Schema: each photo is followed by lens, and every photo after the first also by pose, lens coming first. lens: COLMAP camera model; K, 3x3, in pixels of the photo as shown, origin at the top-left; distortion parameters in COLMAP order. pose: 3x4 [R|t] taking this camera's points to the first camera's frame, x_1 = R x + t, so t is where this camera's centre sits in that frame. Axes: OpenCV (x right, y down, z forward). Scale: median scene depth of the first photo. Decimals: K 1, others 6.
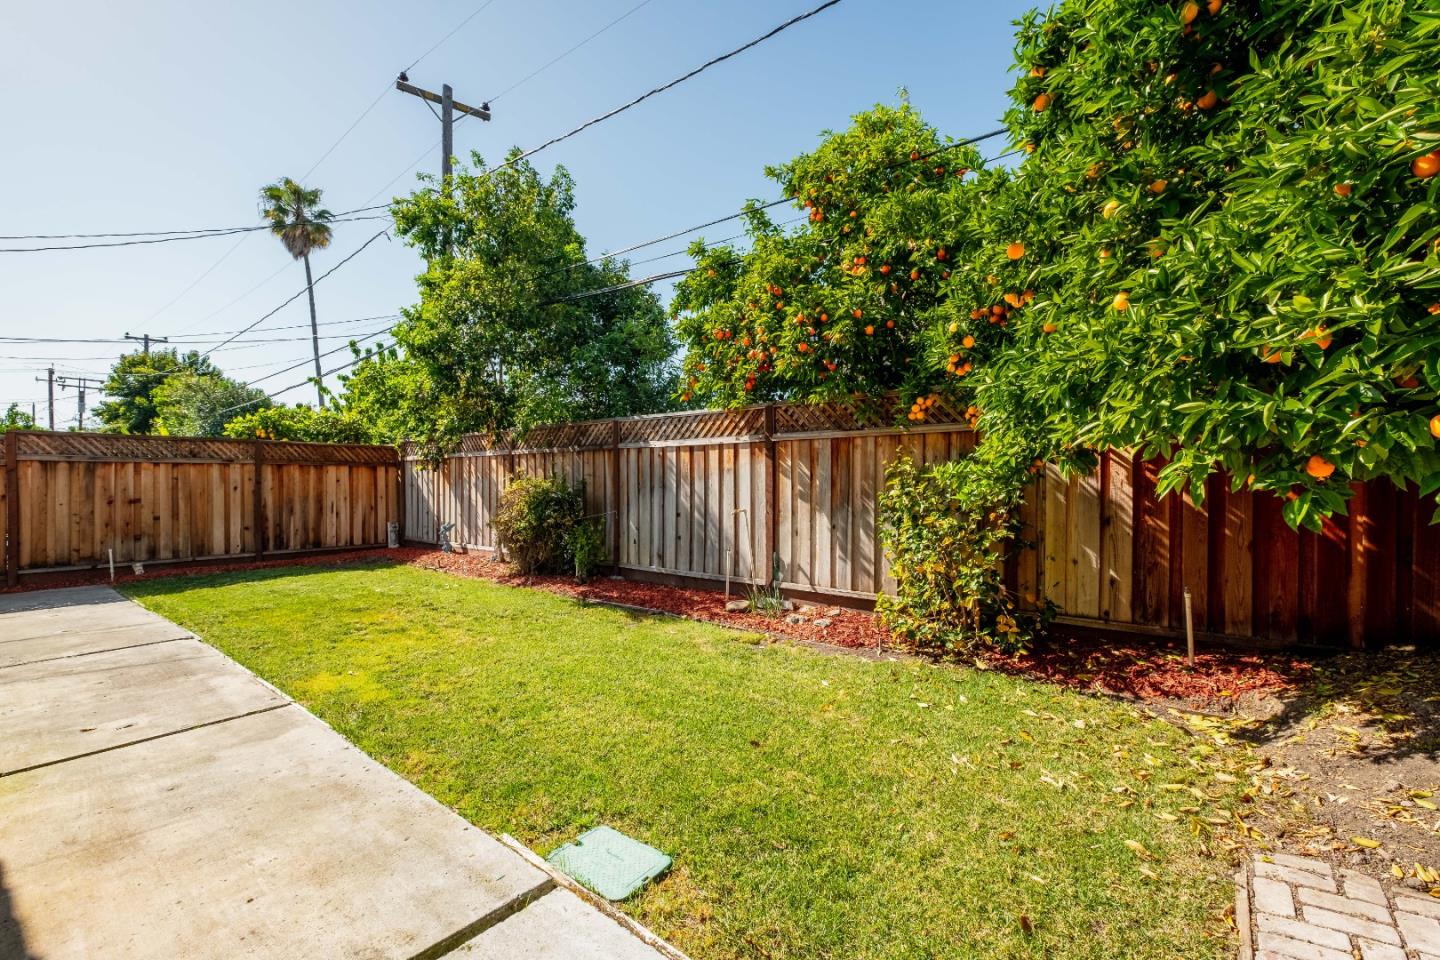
lens RADIAL K [[642.0, 0, 732.1], [0, 642.0, 471.7], [0, 0, 1]] dist [-0.005228, -0.000987]
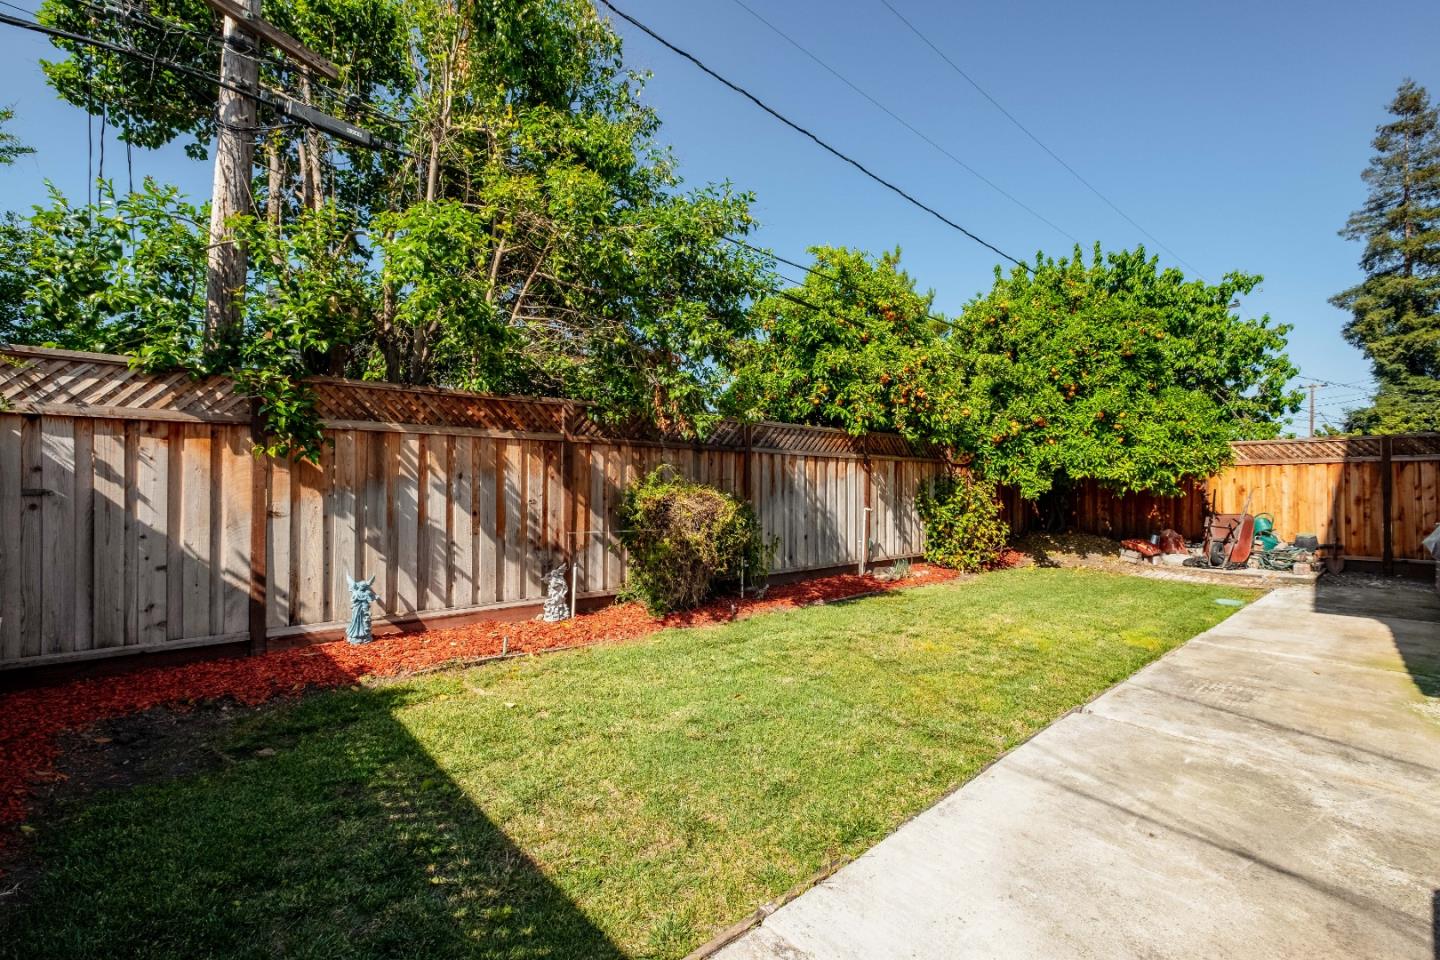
lens RADIAL K [[607.5, 0, 720.0], [0, 607.5, 480.0], [0, 0, 1]] dist [0.000146, -0.000422]
pose [[0.197556, 0.015454, 0.980170, -0.869994], [-0.019935, 0.999732, -0.011744, 0.014818], [-0.980089, -0.017220, 0.197811, 0.717181]]
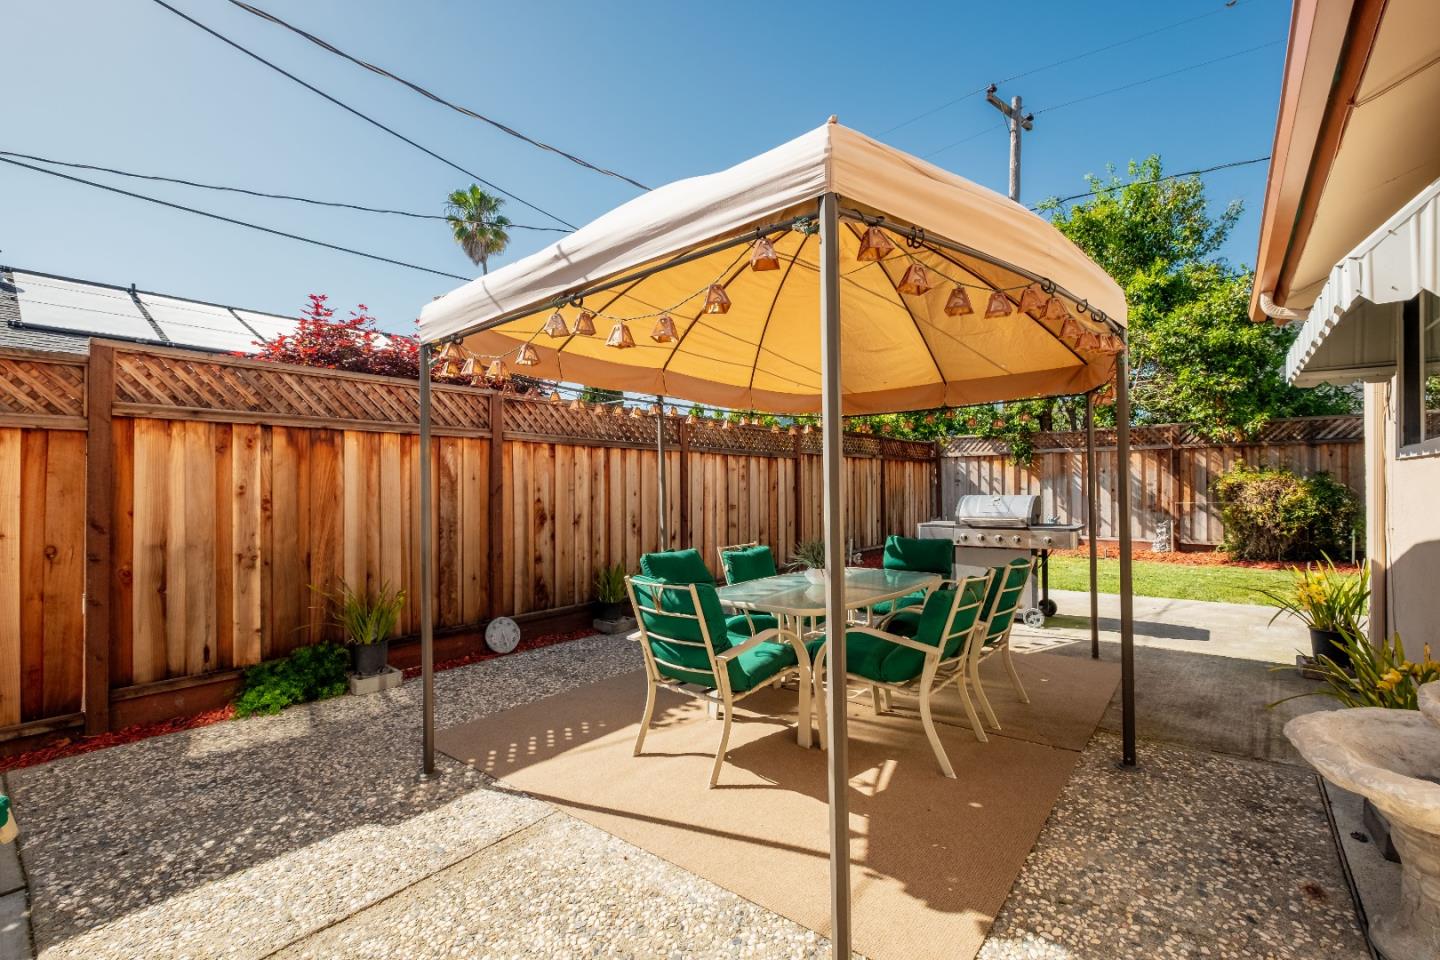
lens RADIAL K [[624.8, 0, 726.0], [0, 624.8, 479.2], [0, 0, 1]] dist [-0.000303, 0.000064]
pose [[0.999955, -0.000966, 0.009414, -1.054155], [0.000914, 0.999984, 0.005579, 0.016610], [-0.009419, -0.005570, 0.999940, -0.004472]]
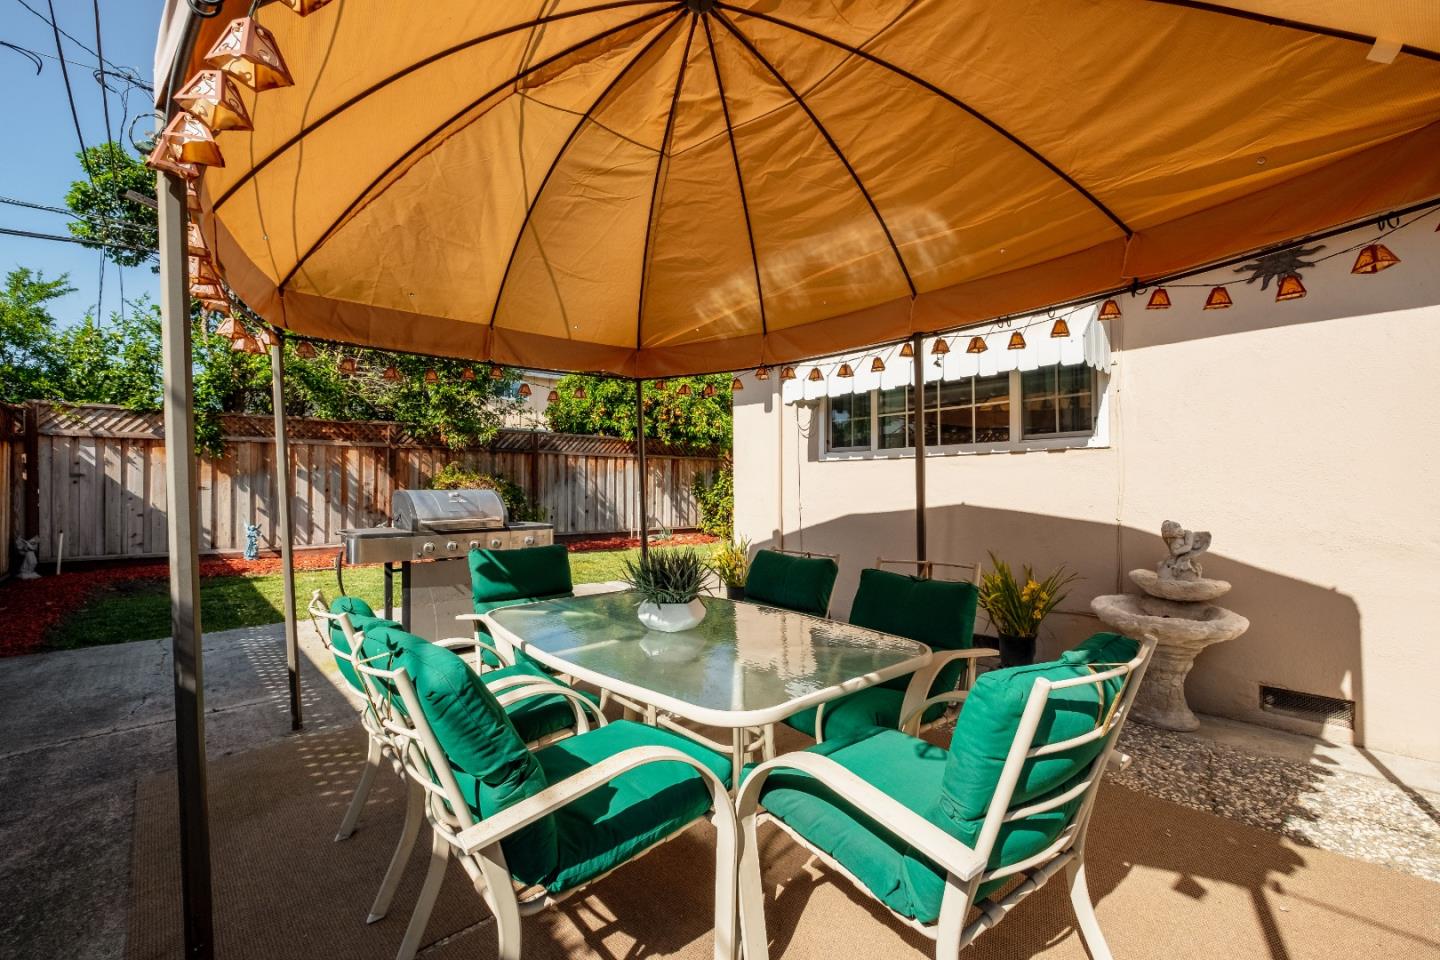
lens RADIAL K [[624.8, 0, 726.0], [0, 624.8, 479.2], [0, 0, 1]] dist [-0.000303, 0.000064]
pose [[0.153266, 0.018722, 0.988008, -1.205623], [-0.014431, 0.999756, -0.016706, 0.032094], [-0.988080, -0.011698, 0.153499, 0.317290]]
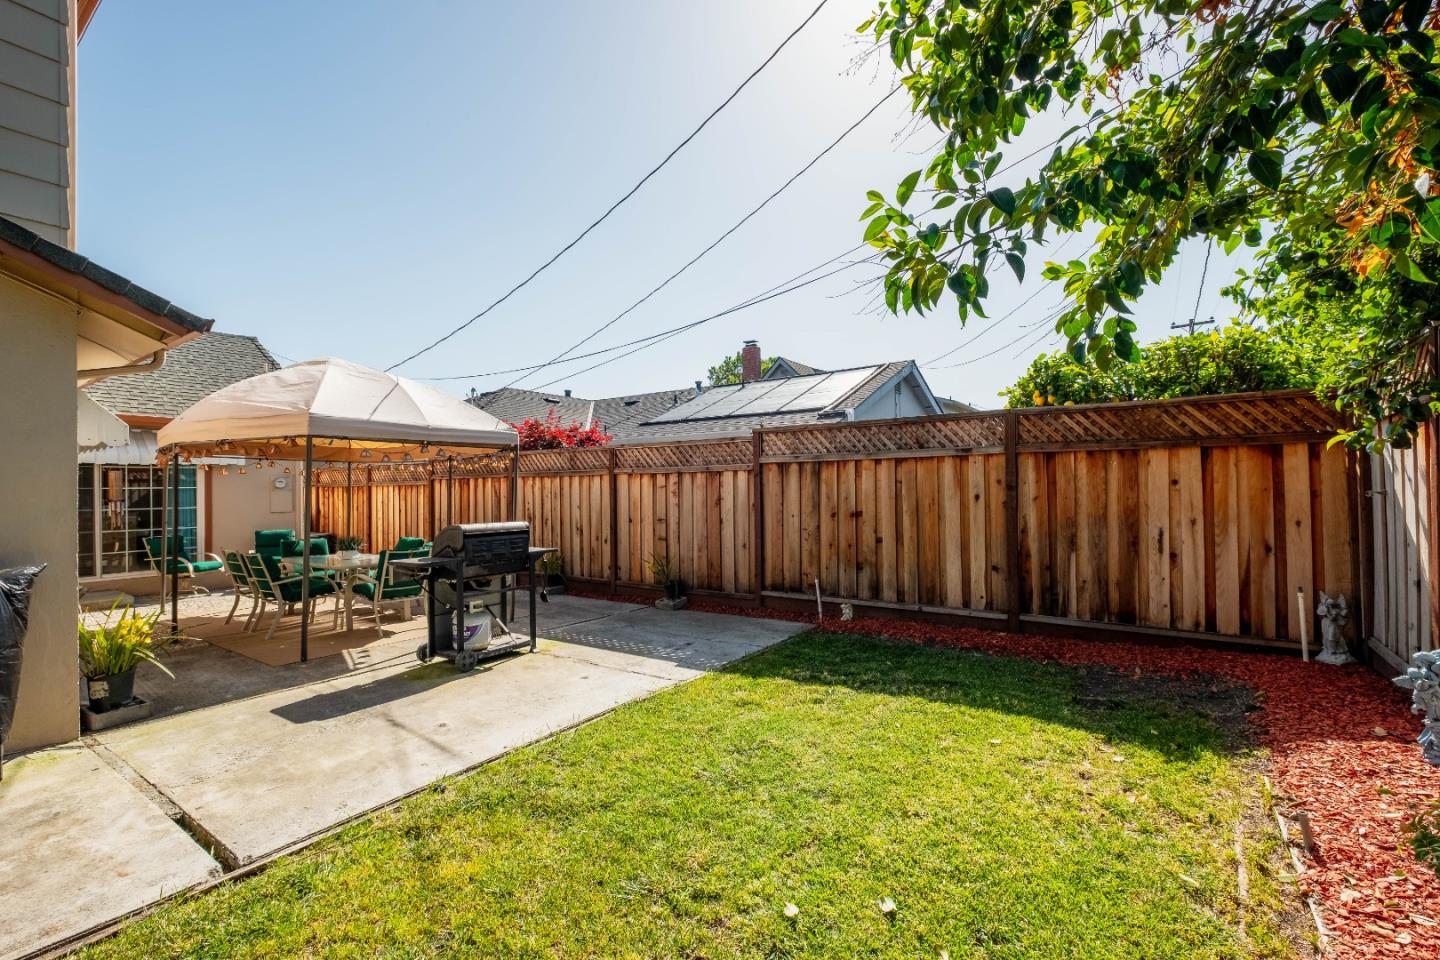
lens RADIAL K [[624.8, 0, 726.0], [0, 624.8, 479.2], [0, 0, 1]] dist [-0.000303, 0.000064]
pose [[0.074414, -0.007846, -0.997197, -0.232426], [0.029902, 0.999537, -0.005633, 0.005796], [0.996779, -0.029399, 0.074614, 0.757306]]
